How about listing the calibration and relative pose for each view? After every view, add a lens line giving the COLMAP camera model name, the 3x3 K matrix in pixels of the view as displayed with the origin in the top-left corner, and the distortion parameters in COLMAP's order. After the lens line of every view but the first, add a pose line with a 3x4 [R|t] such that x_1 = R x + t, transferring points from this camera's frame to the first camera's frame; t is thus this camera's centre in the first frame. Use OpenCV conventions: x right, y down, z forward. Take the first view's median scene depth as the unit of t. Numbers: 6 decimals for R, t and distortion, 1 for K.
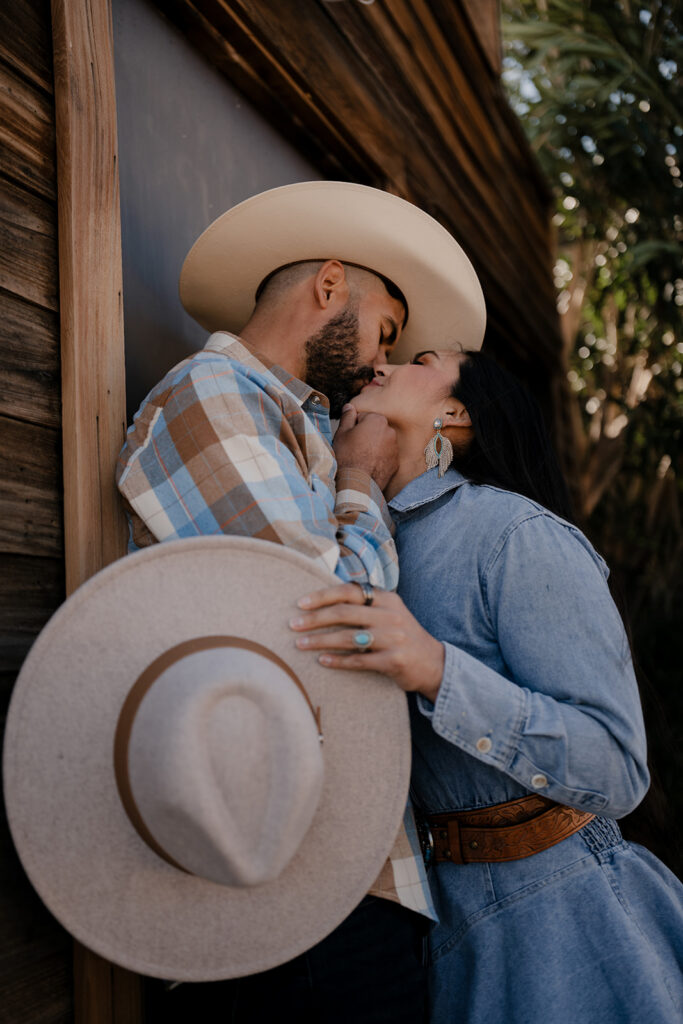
lens RADIAL K [[787.4, 0, 319.1], [0, 787.4, 499.6], [0, 0, 1]] dist [-0.000906, 0.099859]
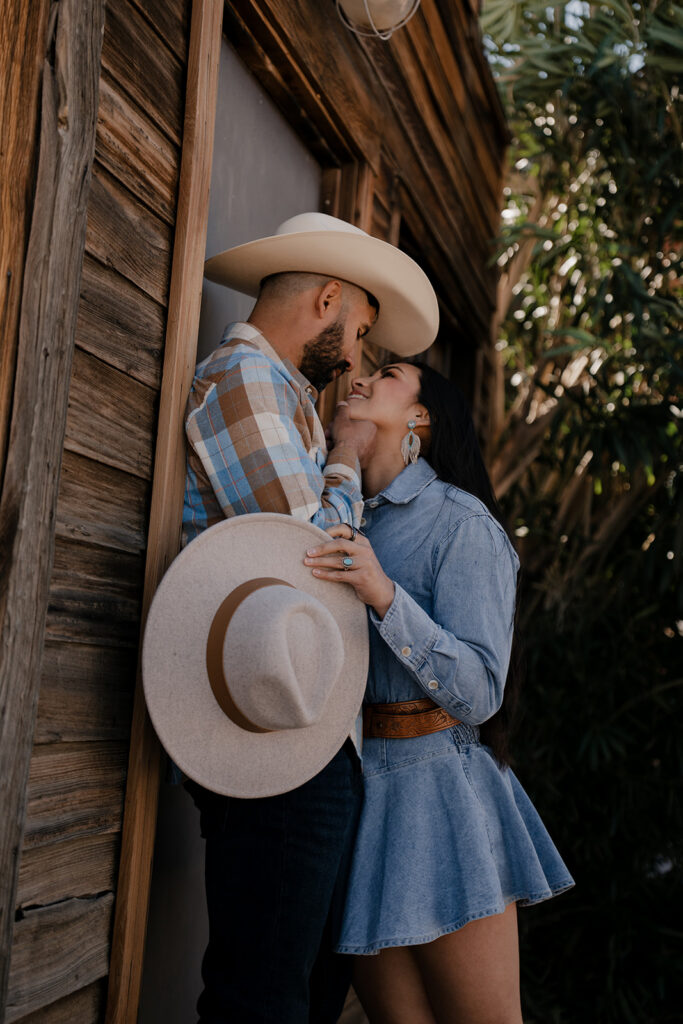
lens RADIAL K [[1156.9, 0, 341.5], [0, 1156.9, 470.7], [0, 0, 1]] dist [0.006841, 0.035632]
pose [[0.965631, 0.168414, 0.197975, -0.358258], [-0.171741, 0.985142, -0.000370, -0.003031], [-0.195096, -0.033643, 0.980207, -1.009346]]
